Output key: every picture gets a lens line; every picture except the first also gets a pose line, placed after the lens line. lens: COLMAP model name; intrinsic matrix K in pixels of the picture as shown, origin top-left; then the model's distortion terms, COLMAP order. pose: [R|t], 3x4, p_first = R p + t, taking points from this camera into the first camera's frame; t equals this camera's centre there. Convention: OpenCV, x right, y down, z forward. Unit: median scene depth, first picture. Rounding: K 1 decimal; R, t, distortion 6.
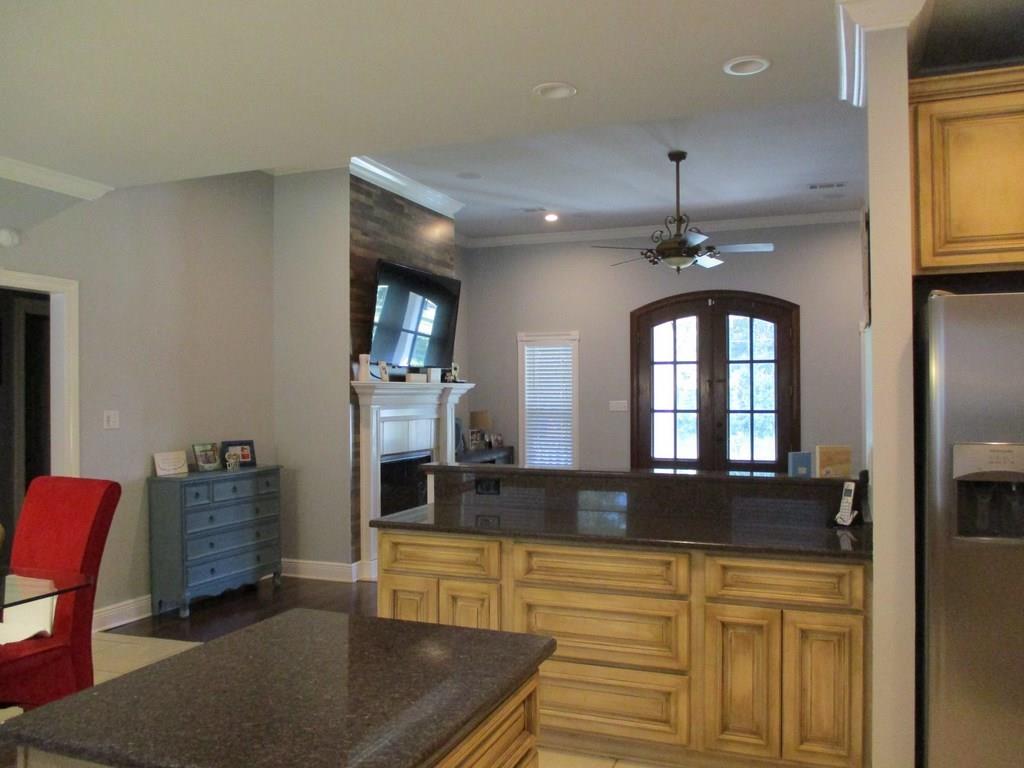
lens RADIAL K [[843.2, 0, 514.2], [0, 843.2, 386.4], [0, 0, 1]] dist [-0.040438, 0.013272]
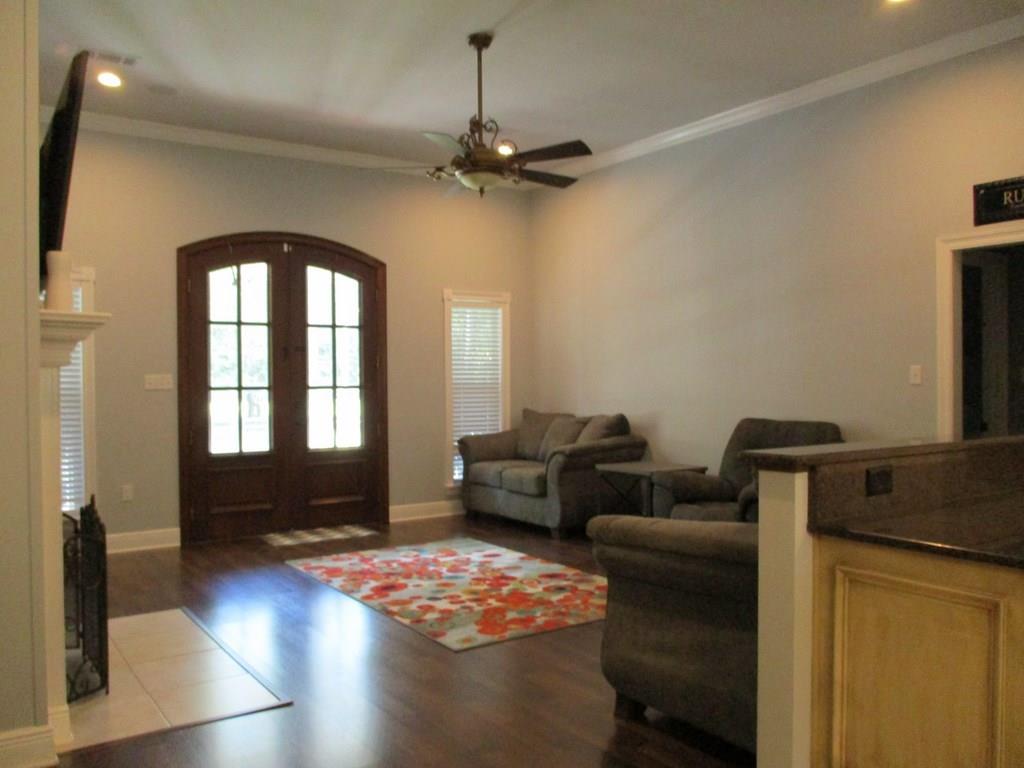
lens RADIAL K [[843.2, 0, 514.2], [0, 843.2, 386.4], [0, 0, 1]] dist [-0.040438, 0.013272]
pose [[0.559002, -0.007067, 0.829136, -0.297829], [-0.001466, 0.999954, 0.009511, 0.020925], [-0.829165, -0.006532, 0.558966, 0.395590]]
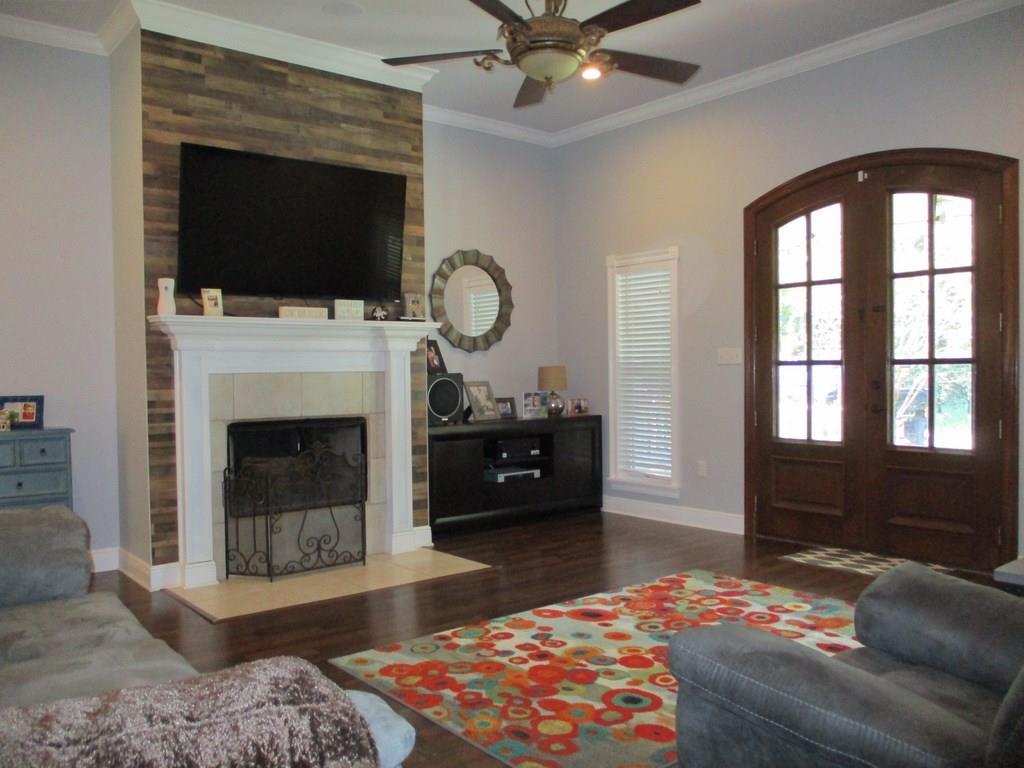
lens RADIAL K [[843.2, 0, 514.2], [0, 843.2, 386.4], [0, 0, 1]] dist [-0.040438, 0.013272]
pose [[0.871696, 0.003615, -0.490034, 0.312696], [0.012722, 0.999469, 0.030002, 0.026401], [0.489882, -0.032387, 0.871187, 0.374365]]
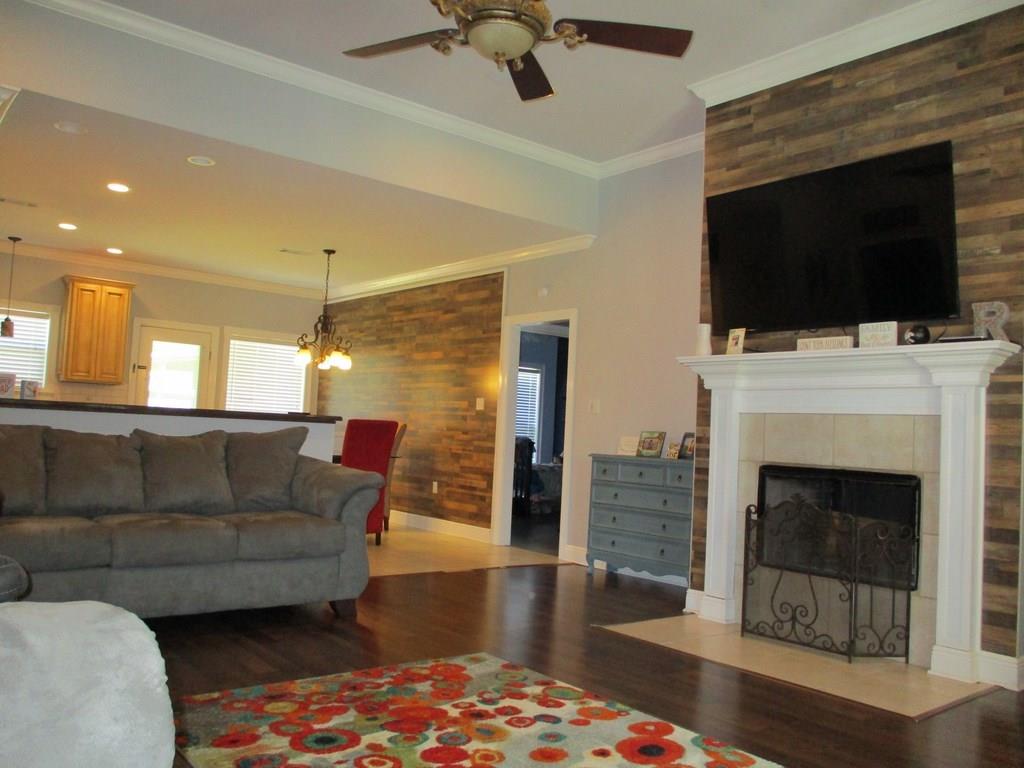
lens RADIAL K [[843.2, 0, 514.2], [0, 843.2, 386.4], [0, 0, 1]] dist [-0.040438, 0.013272]
pose [[-0.493427, -0.070344, -0.866938, 0.422018], [-0.039216, 0.997510, -0.058619, 0.052519], [0.868903, 0.005073, -0.494957, 0.890389]]
